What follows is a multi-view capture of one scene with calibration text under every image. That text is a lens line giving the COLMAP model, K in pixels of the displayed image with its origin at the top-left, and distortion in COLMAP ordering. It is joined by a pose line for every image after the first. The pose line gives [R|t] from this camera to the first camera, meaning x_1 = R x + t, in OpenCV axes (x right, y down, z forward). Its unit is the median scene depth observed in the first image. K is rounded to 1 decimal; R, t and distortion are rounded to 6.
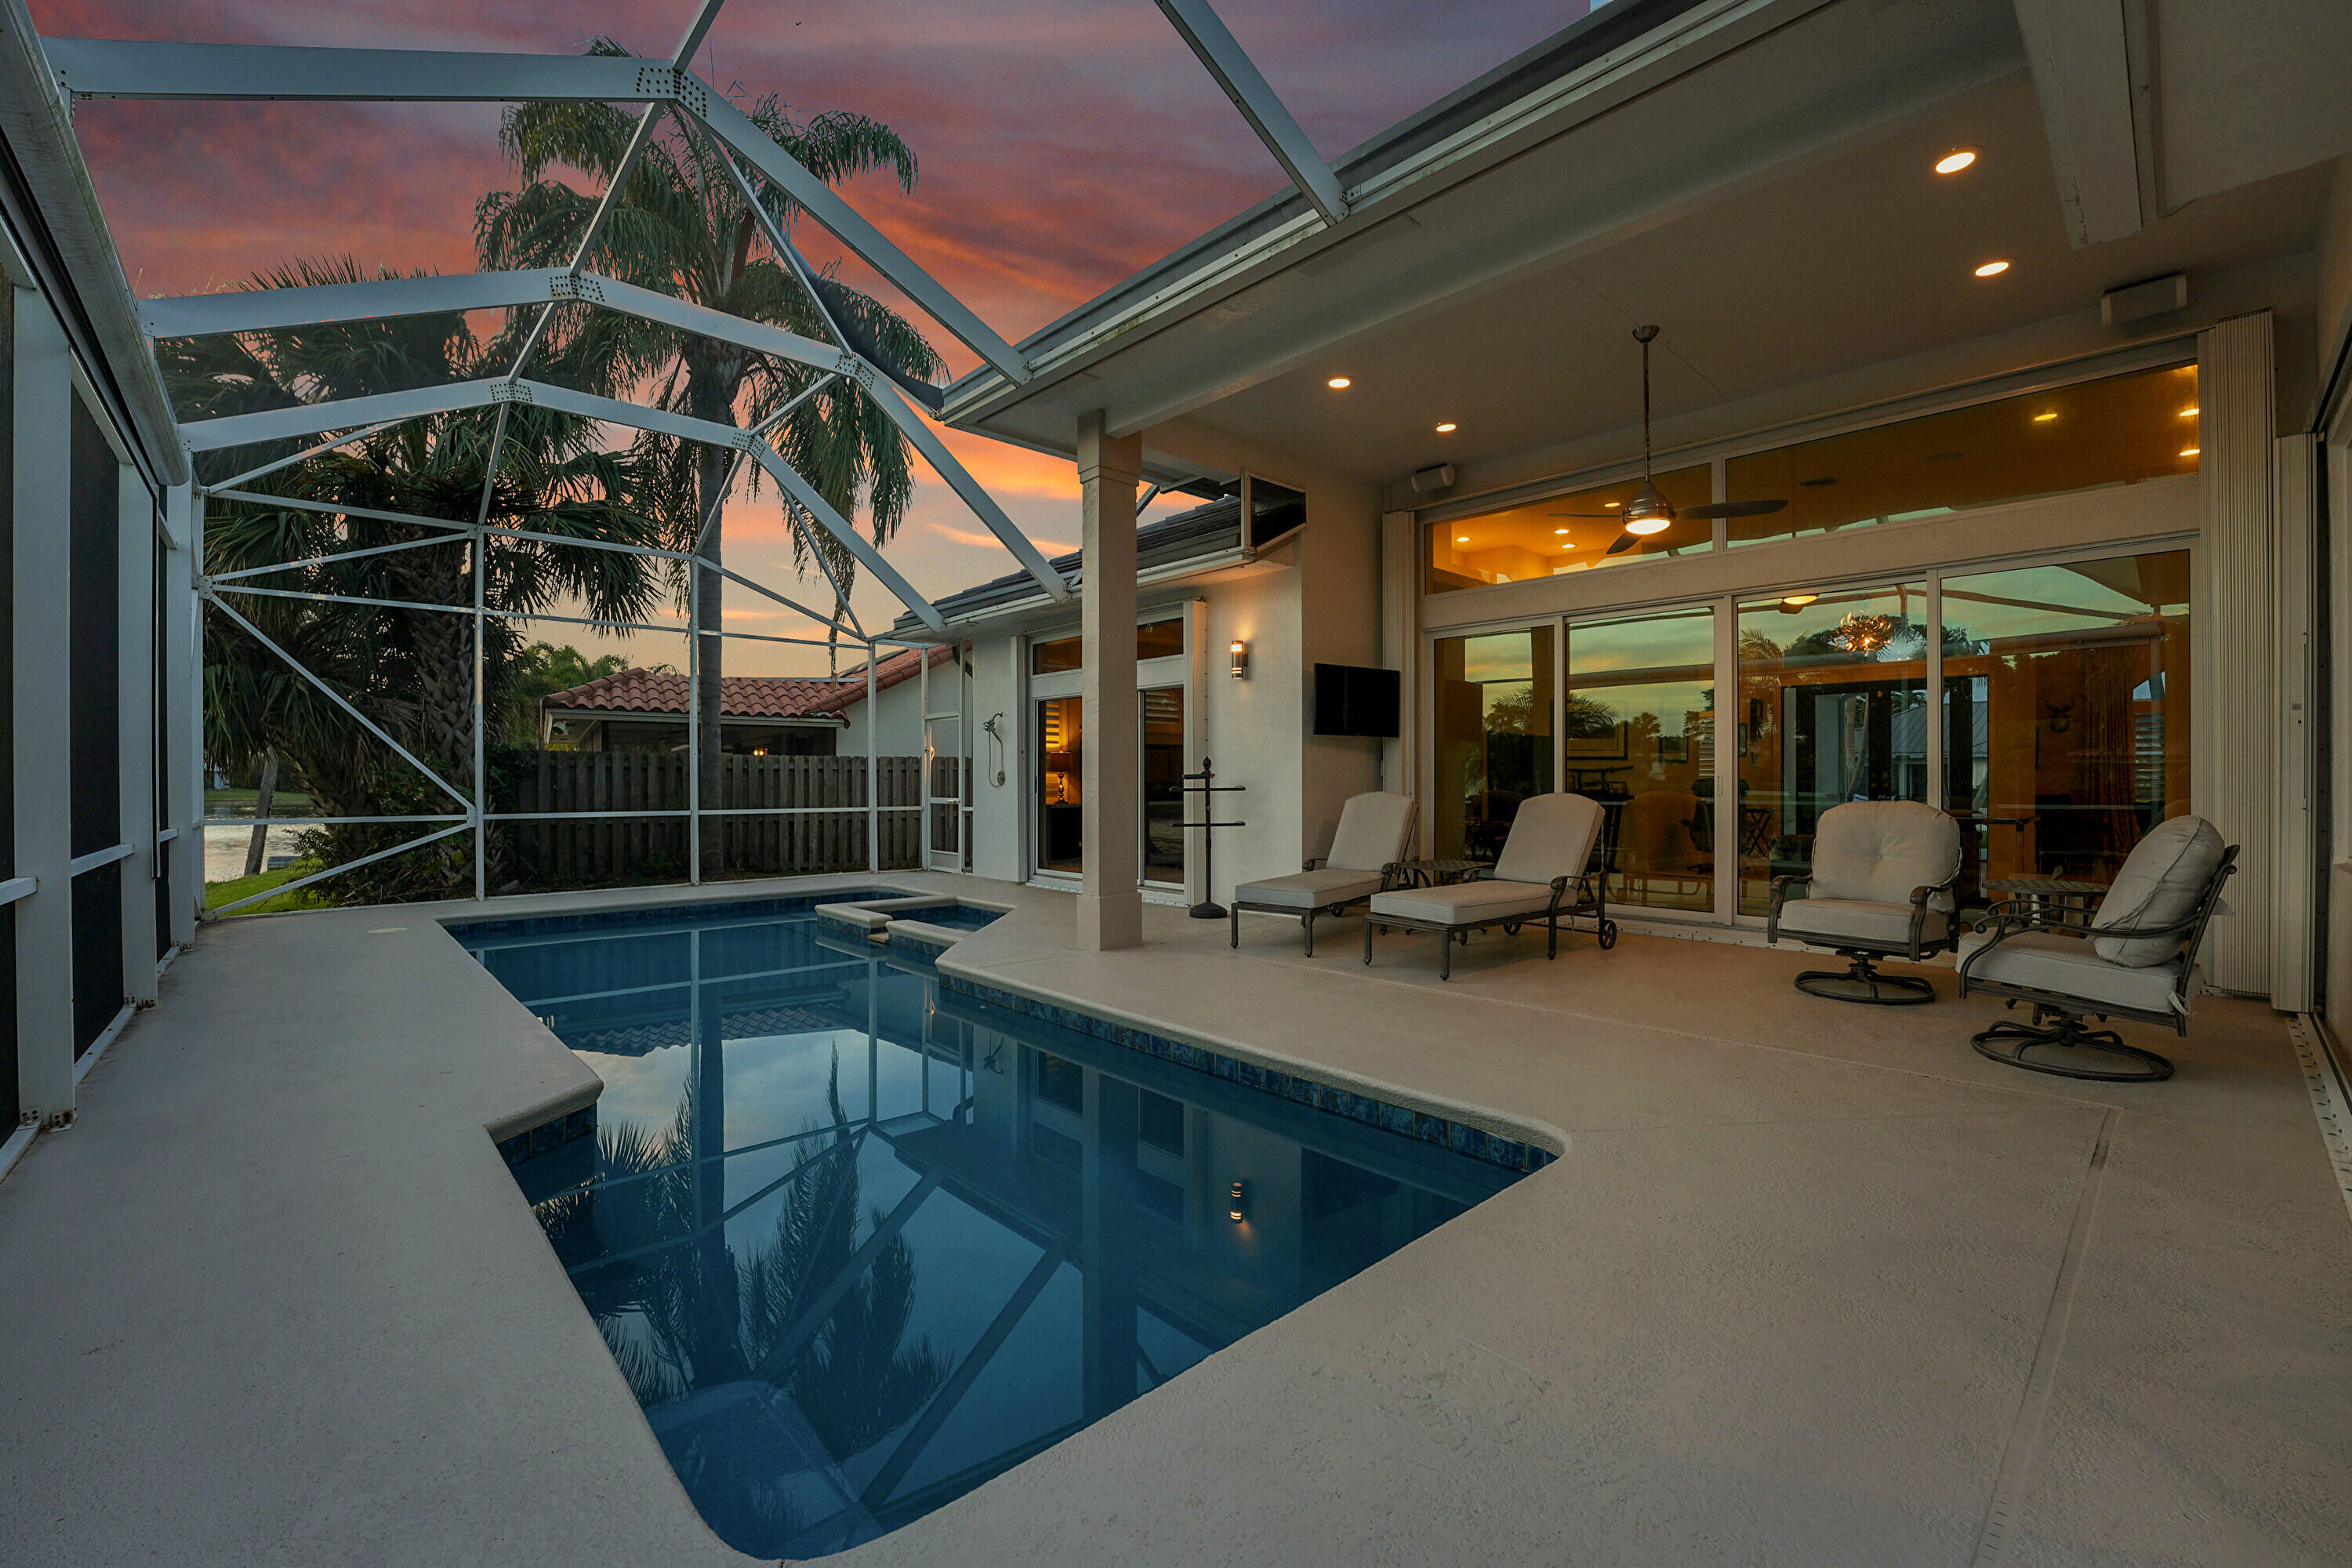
lens RADIAL K [[961.1, 0, 1176.0], [0, 961.1, 784.0], [0, 0, 1]] dist [-0.000319, -0.000024]
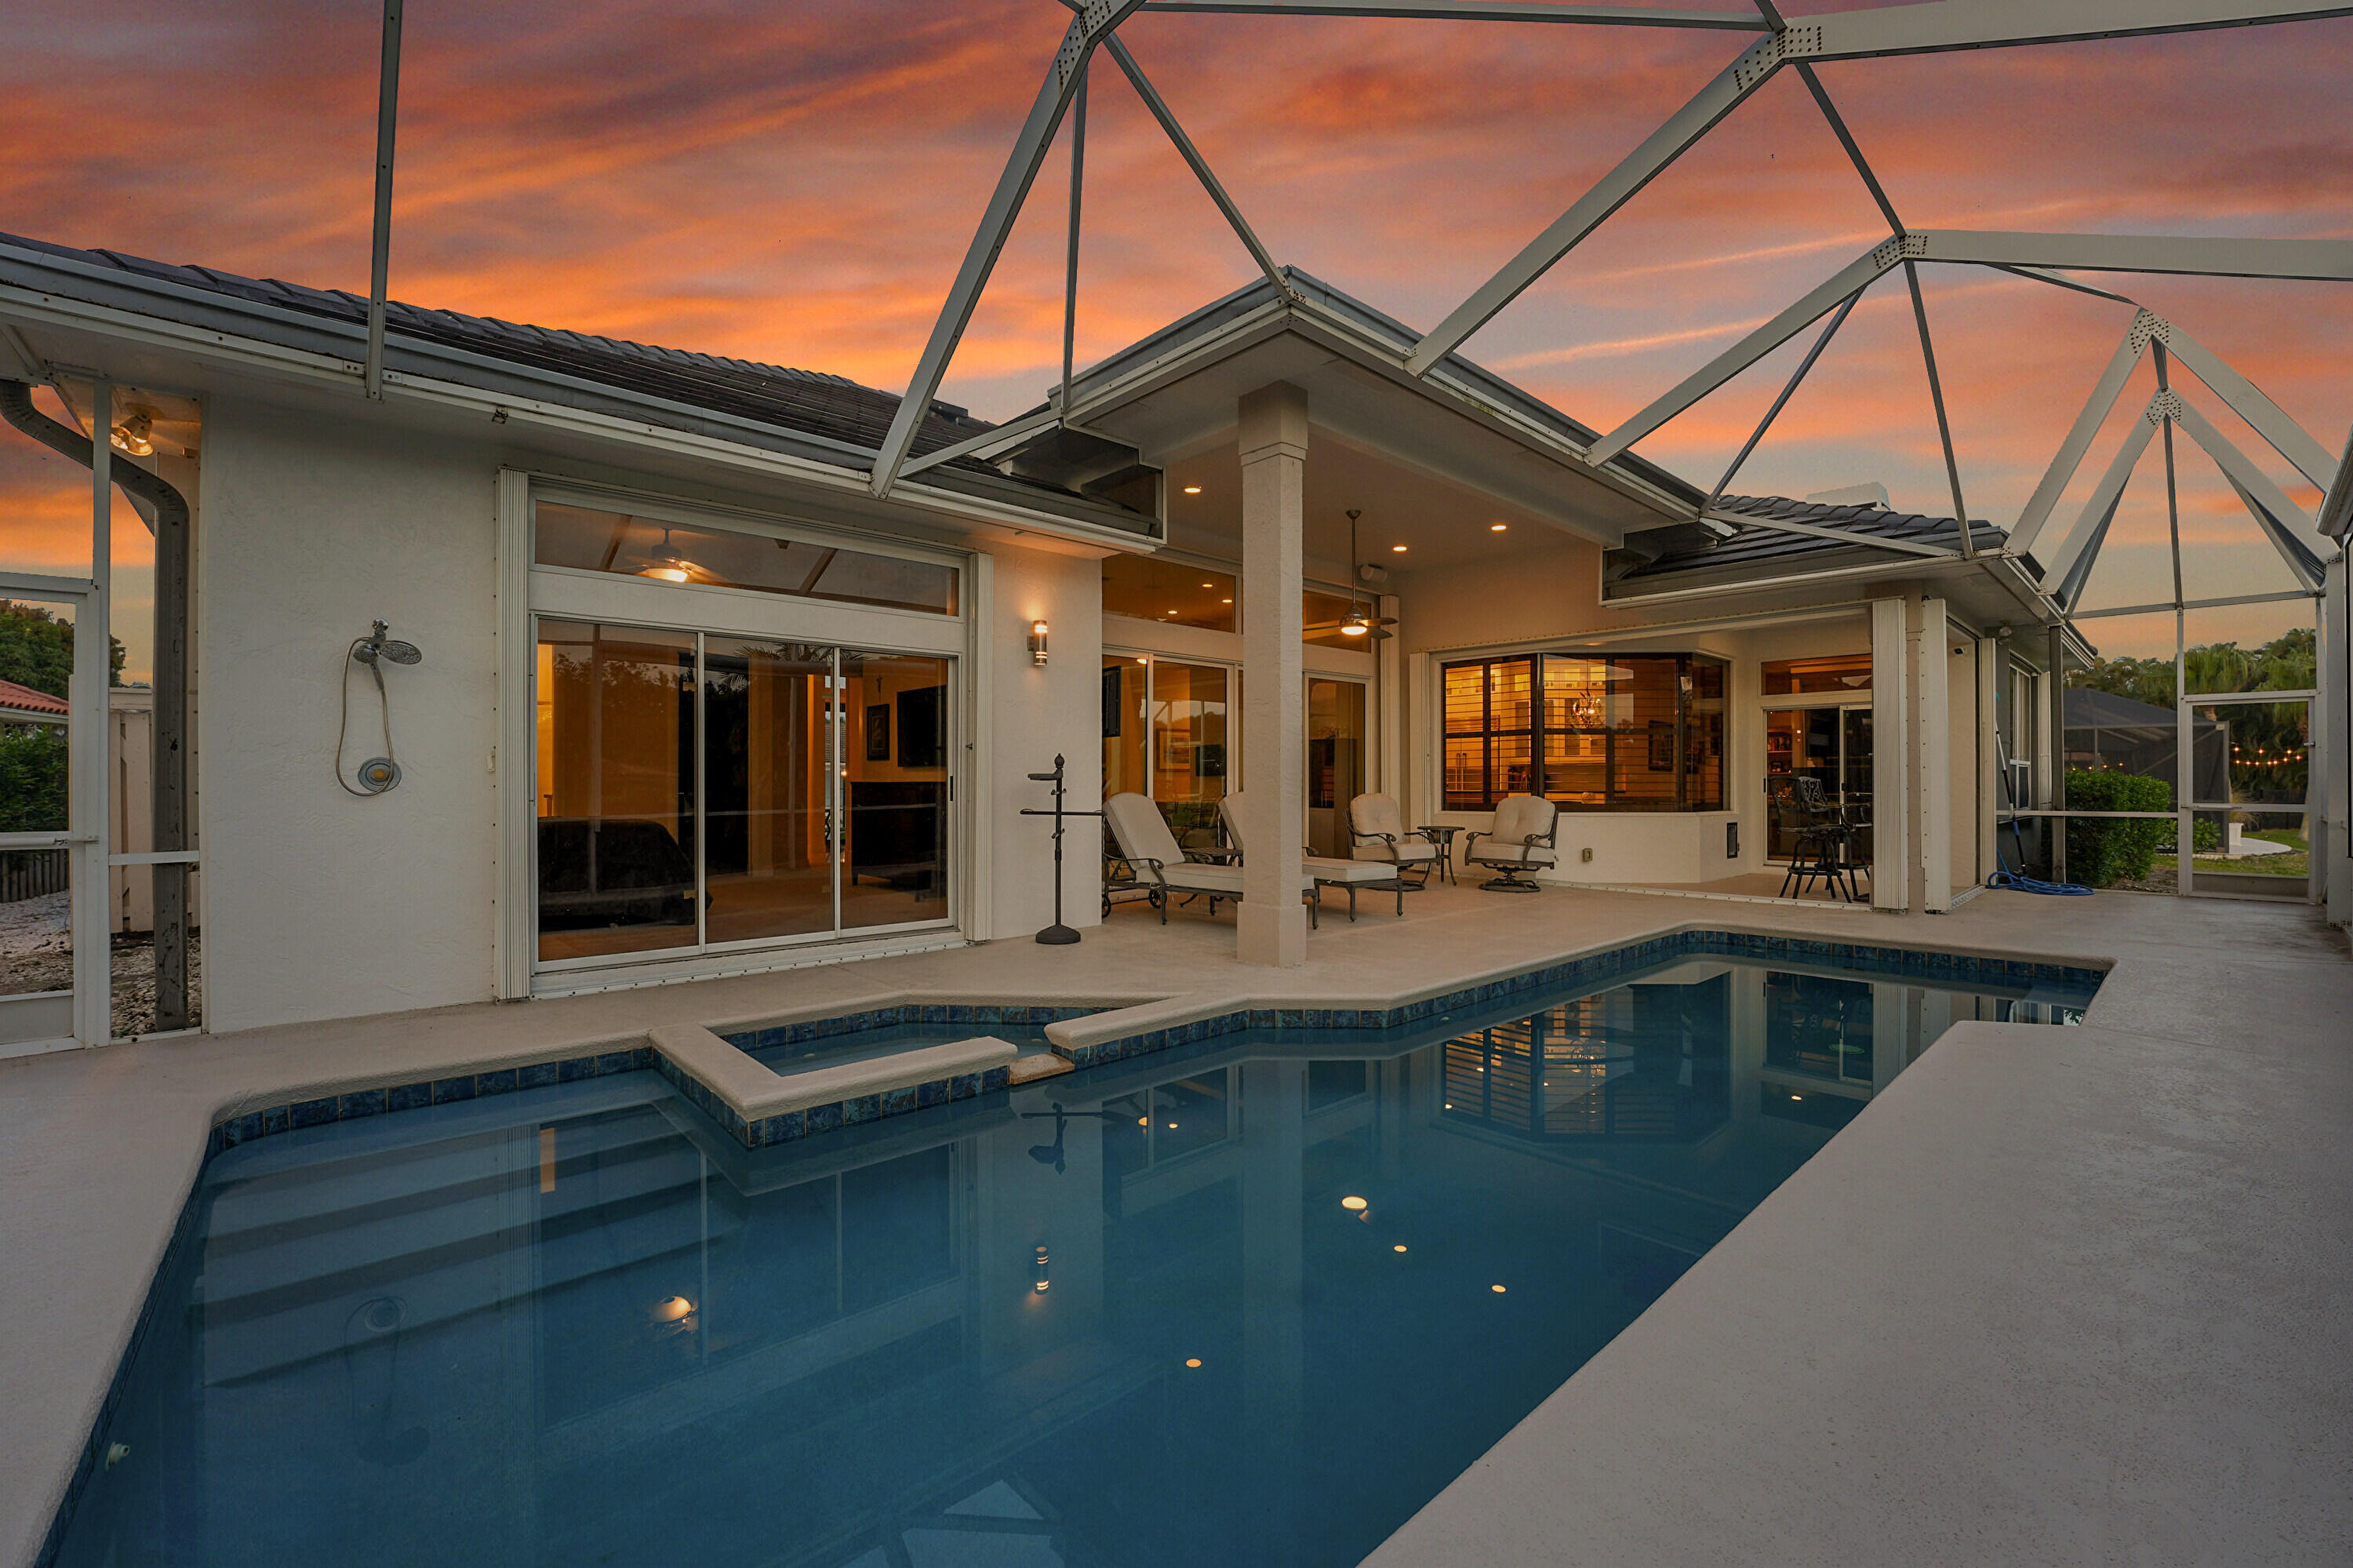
lens RADIAL K [[961.5, 0, 1176.5], [0, 961.5, 784.0], [0, 0, 1]] dist [-0.000319, -0.000024]
pose [[0.009958, -0.001975, 0.999948, -0.874394], [0.006209, 0.999979, 0.001913, -0.003354], [-0.999931, 0.006190, 0.009970, 0.947887]]
